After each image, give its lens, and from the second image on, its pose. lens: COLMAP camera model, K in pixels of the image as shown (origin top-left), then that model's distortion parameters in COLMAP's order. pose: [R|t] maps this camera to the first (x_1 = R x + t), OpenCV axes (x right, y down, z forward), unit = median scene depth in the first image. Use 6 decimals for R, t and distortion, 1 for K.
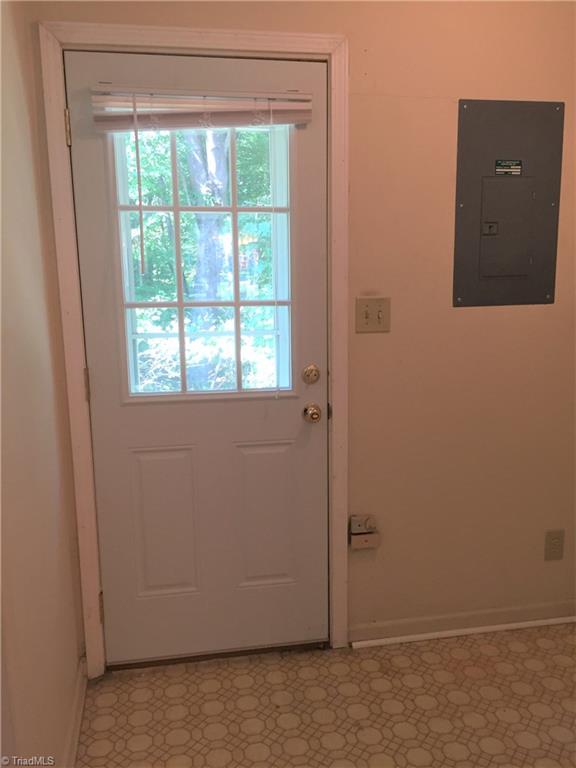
lens RADIAL K [[661.3, 0, 287.3], [0, 661.3, 385.9], [0, 0, 1]] dist [0.043937, -0.006299]
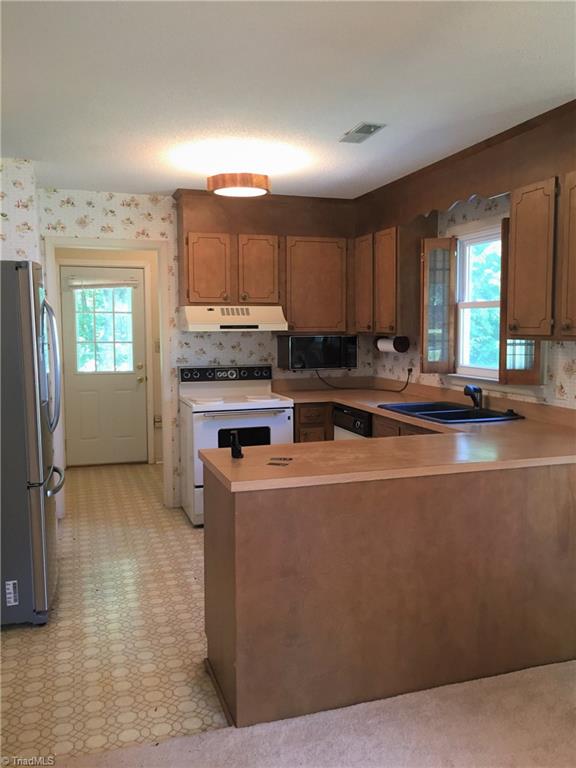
lens RADIAL K [[661.3, 0, 288.9], [0, 661.3, 381.7], [0, 0, 1]] dist [0.043937, -0.006299]
pose [[0.994495, -0.005798, 0.104628, 0.379840], [0.019751, 0.990943, -0.132822, 0.449225], [-0.102910, 0.134158, 0.985602, -1.956096]]
